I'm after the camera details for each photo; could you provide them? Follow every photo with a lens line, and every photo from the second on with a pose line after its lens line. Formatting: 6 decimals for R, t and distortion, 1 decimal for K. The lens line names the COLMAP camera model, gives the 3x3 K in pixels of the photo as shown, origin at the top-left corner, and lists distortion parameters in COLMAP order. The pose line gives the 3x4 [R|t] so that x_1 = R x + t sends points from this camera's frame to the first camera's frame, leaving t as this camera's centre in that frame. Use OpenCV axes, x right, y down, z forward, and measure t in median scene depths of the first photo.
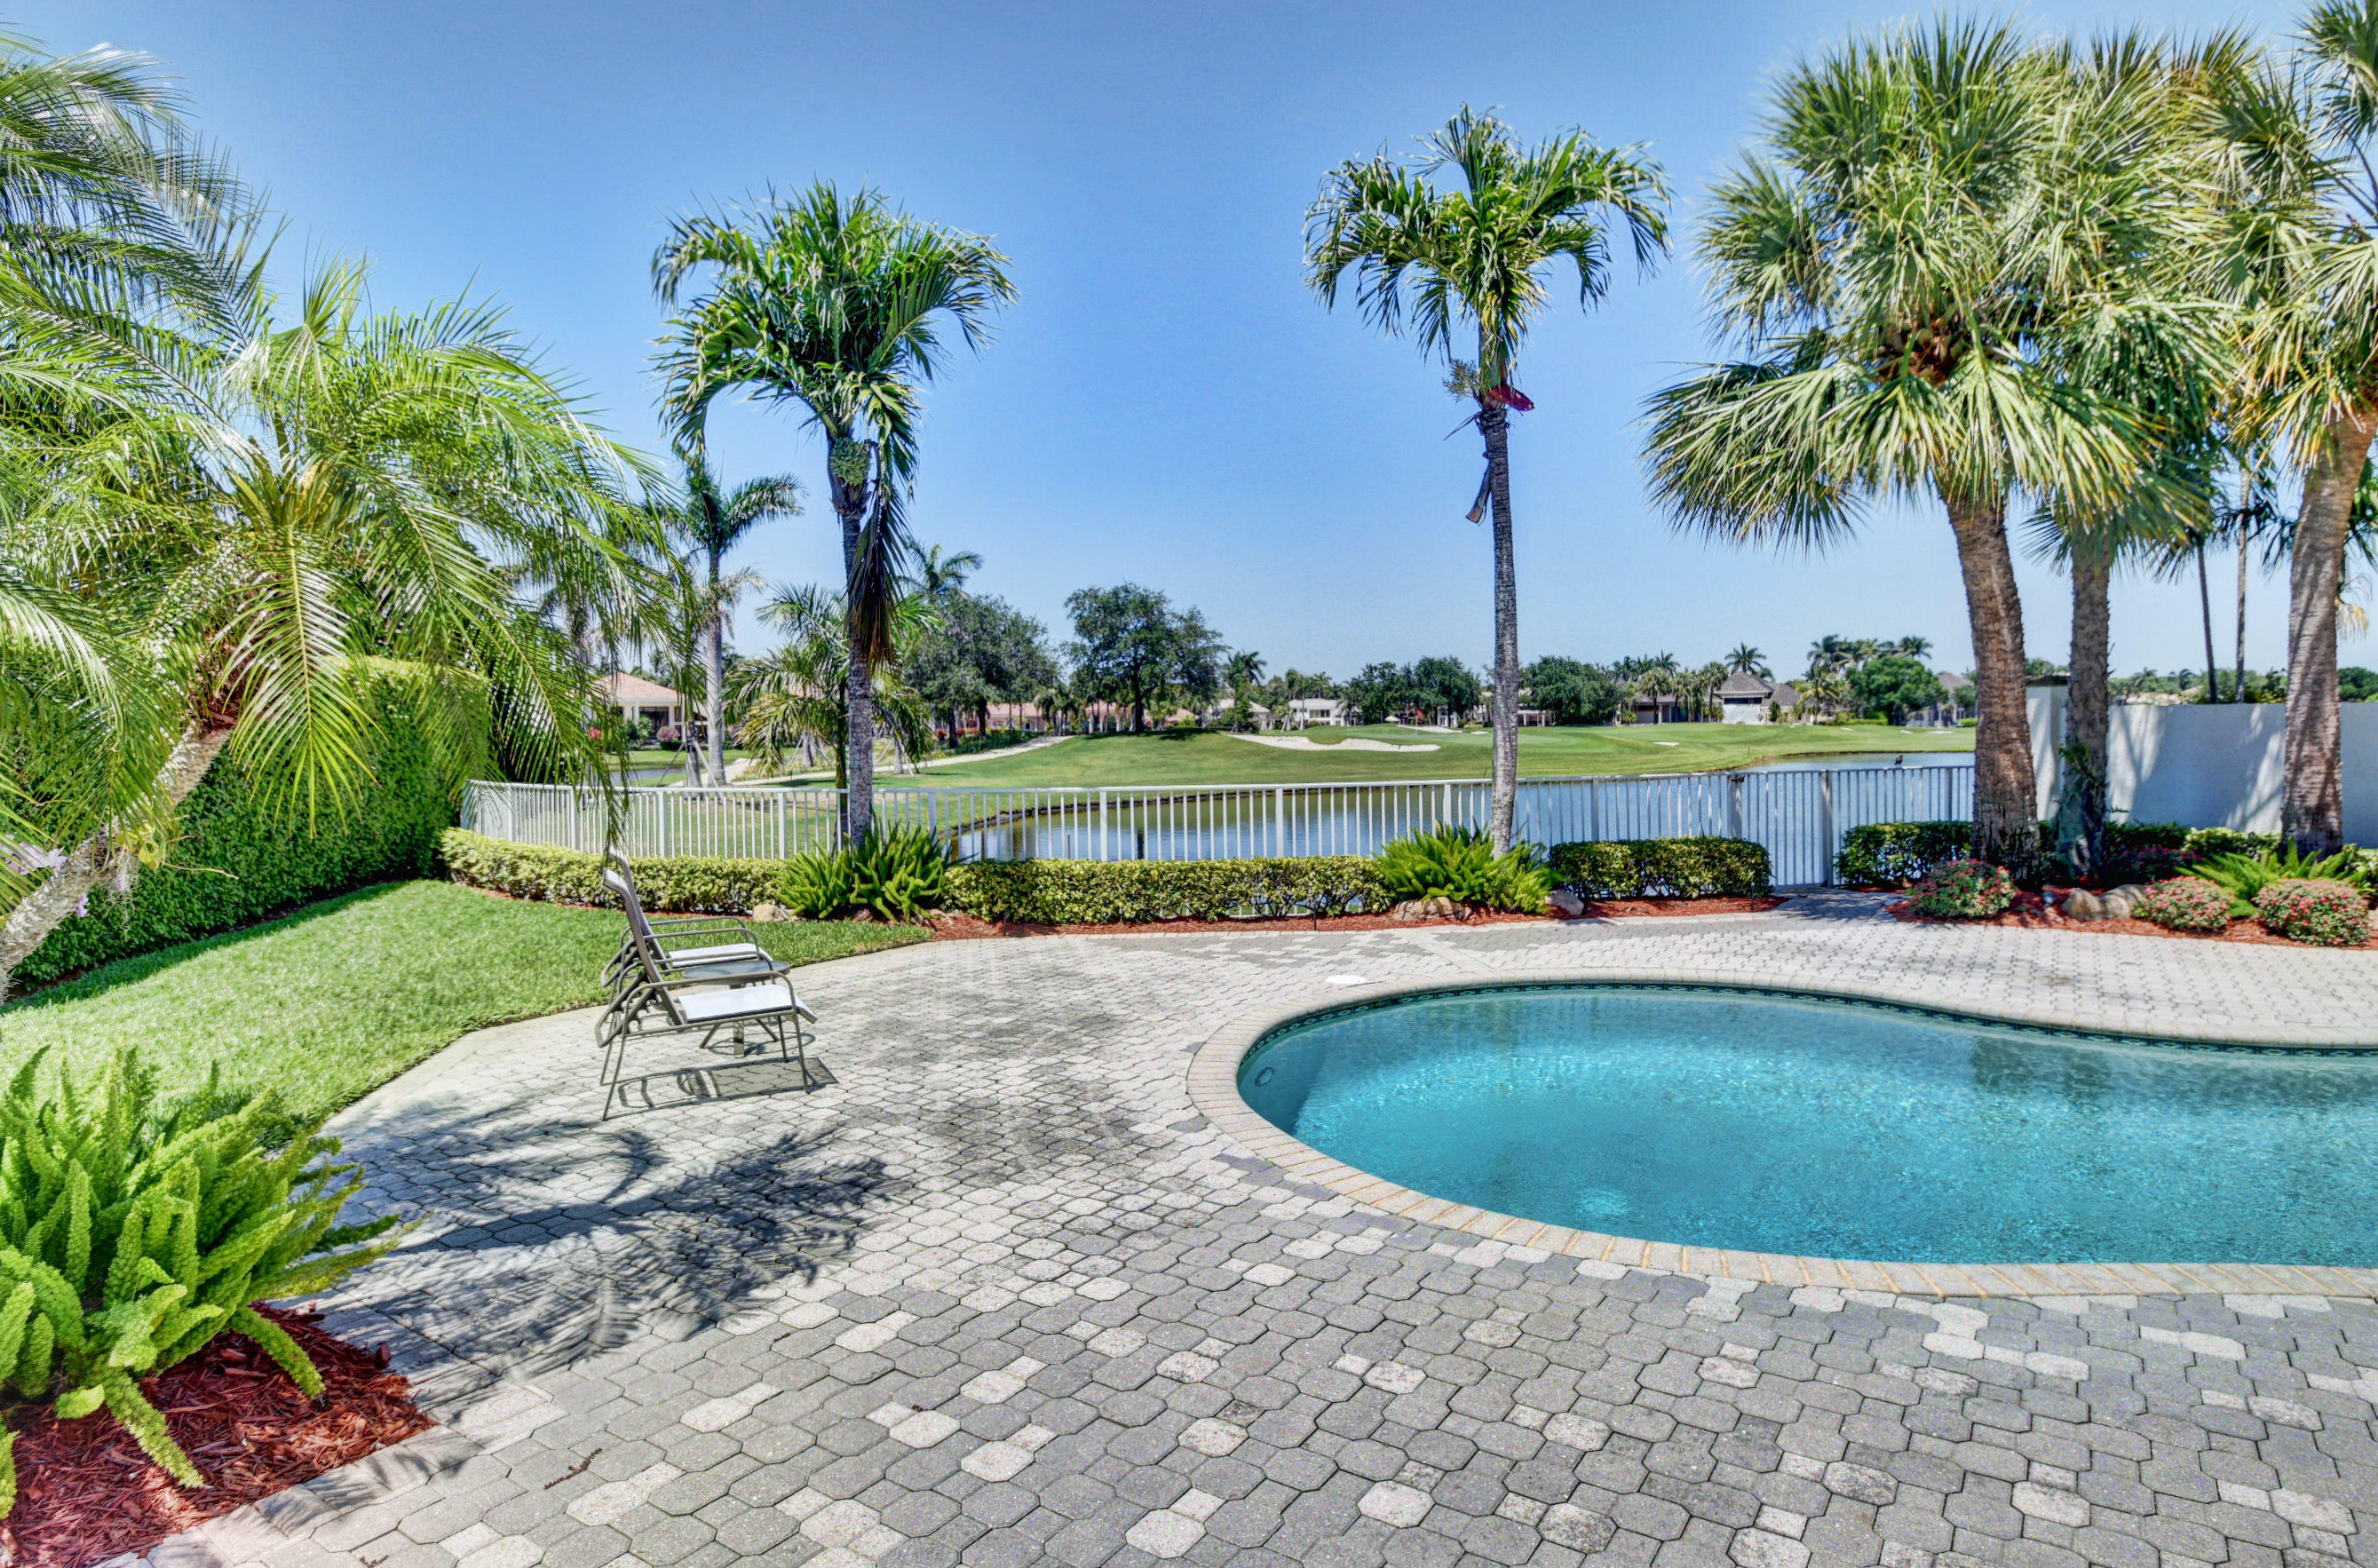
lens RADIAL K [[1317.9, 0, 1189.0], [0, 1317.9, 784.0], [0, 0, 1]] dist [0.024246, 0.000147]
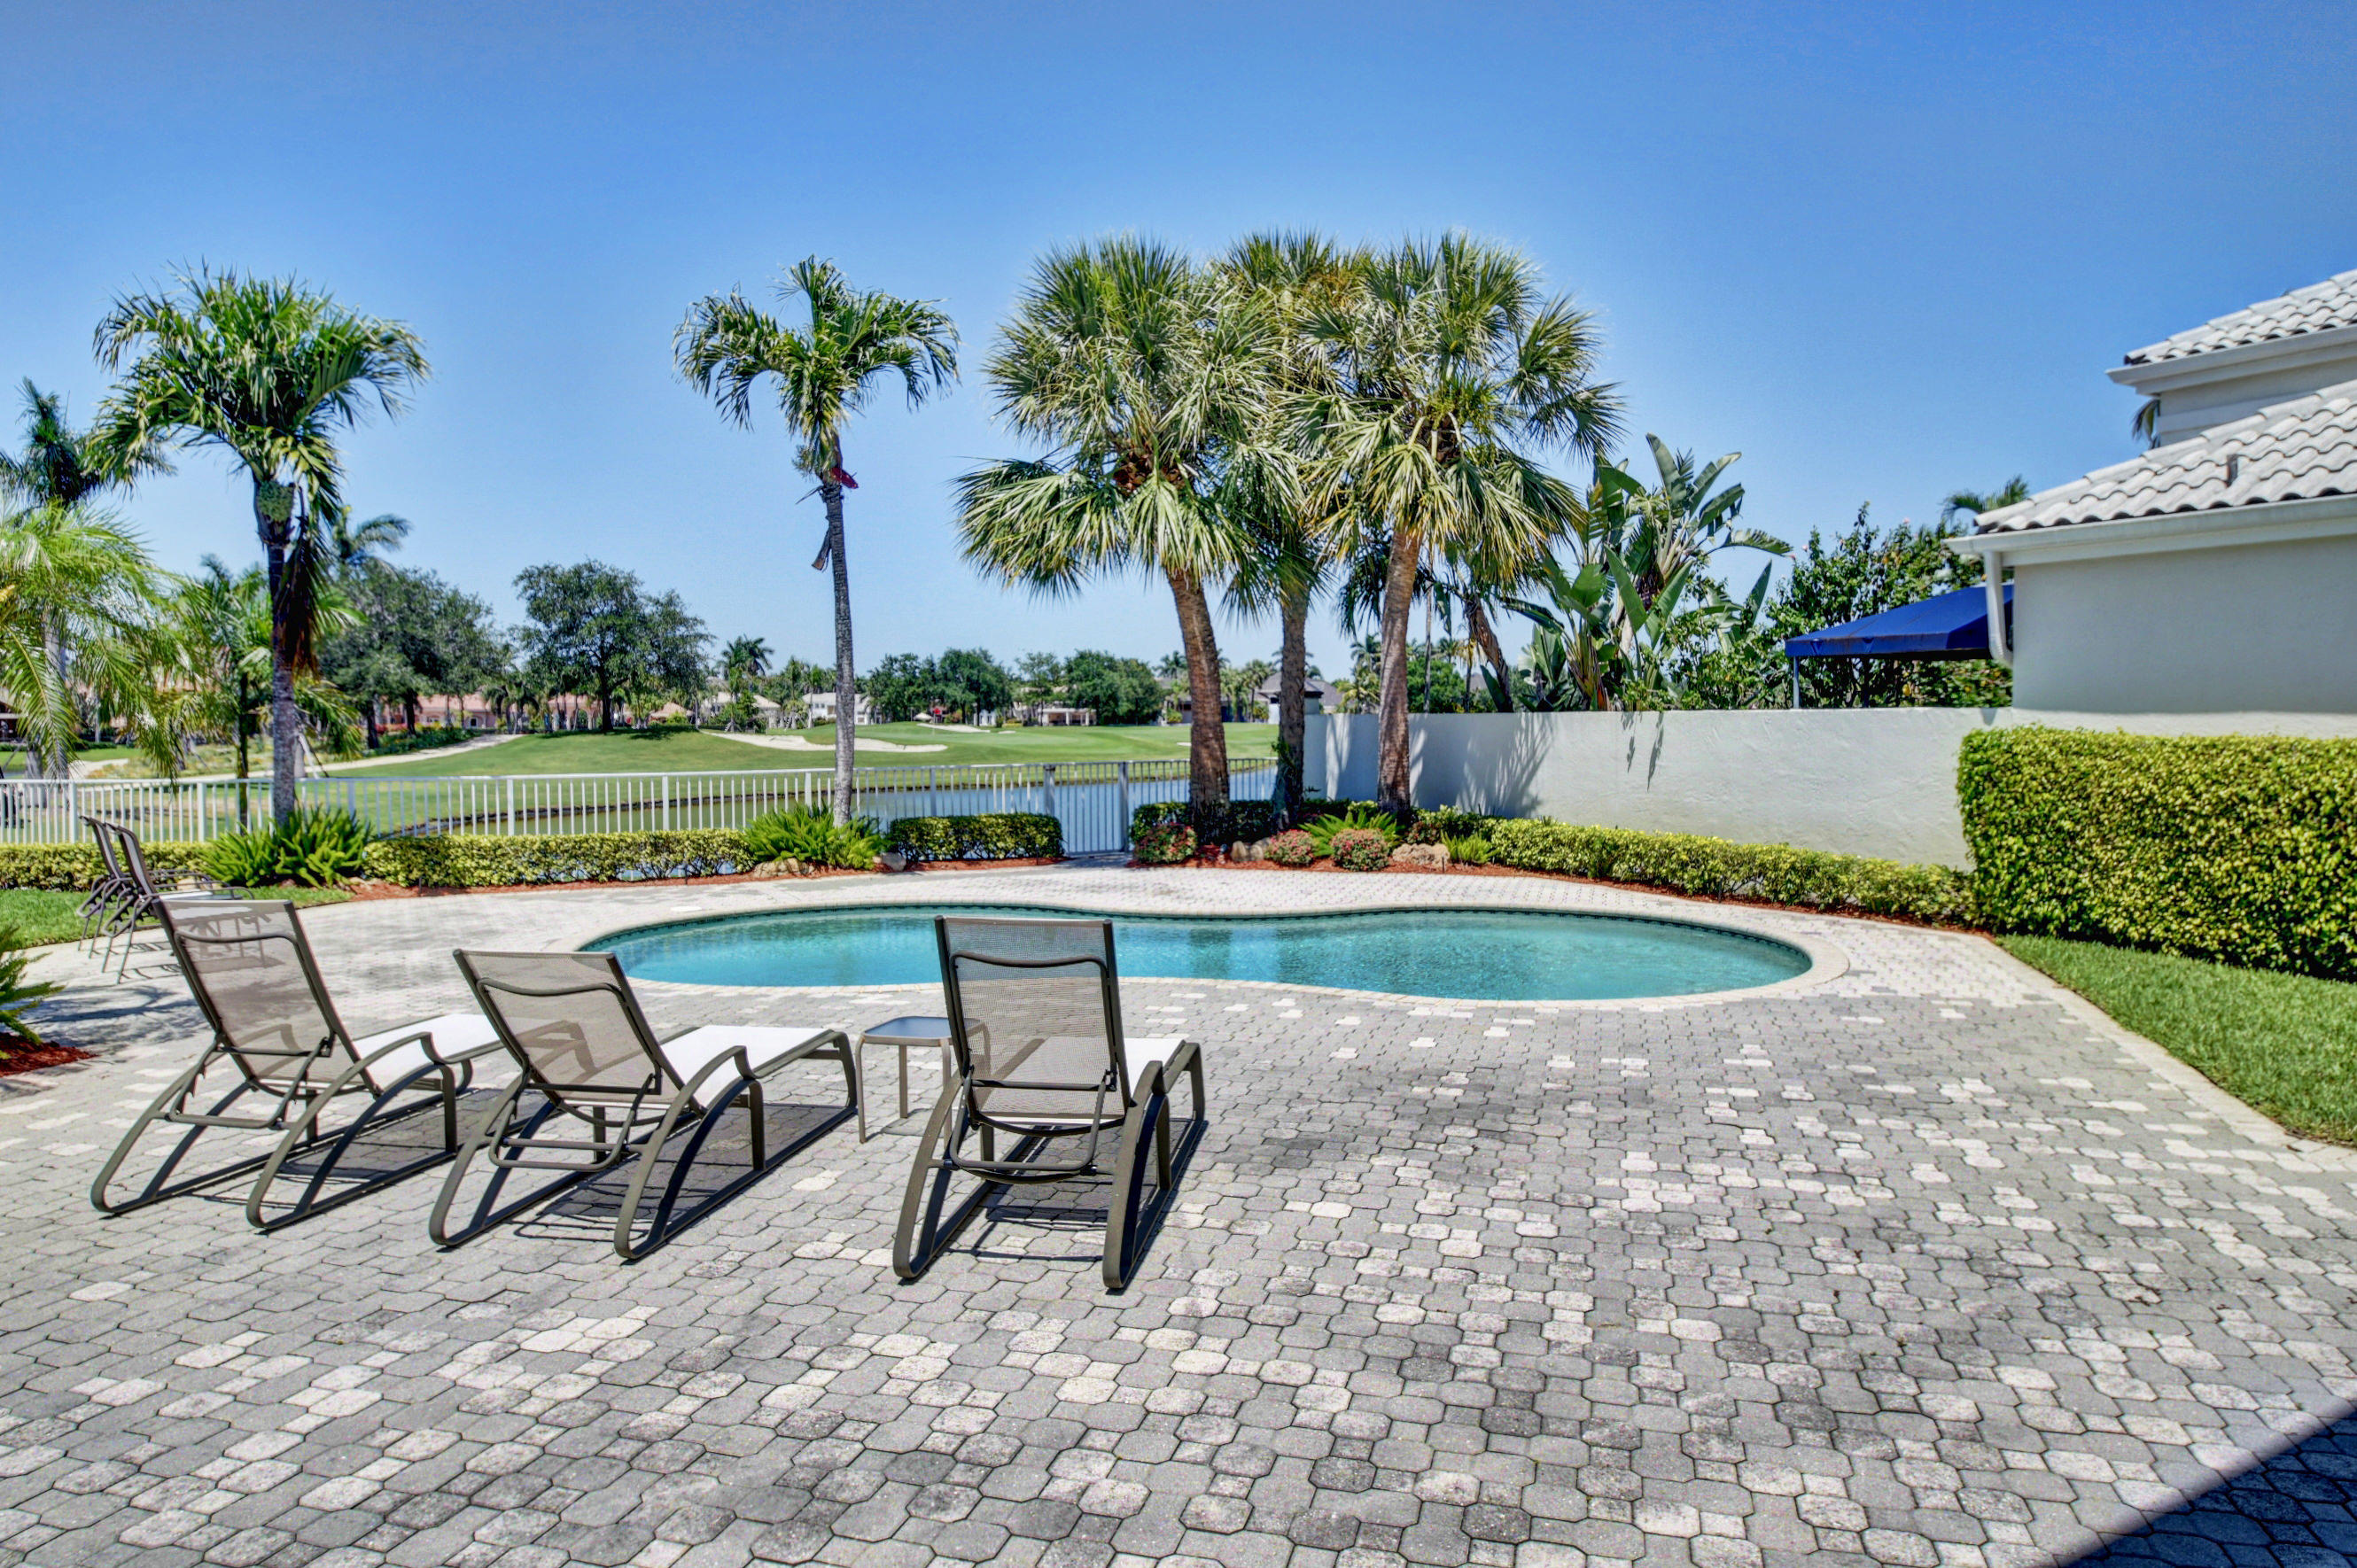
lens RADIAL K [[1499.3, 0, 1170.1], [0, 1499.3, 769.2], [0, 0, 1]] dist [-0.006425, -0.002561]
pose [[0.951455, -0.003546, 0.307769, 0.089997], [0.007895, 0.999886, -0.012886, 0.019417], [-0.307688, 0.014690, 0.951374, -0.501796]]
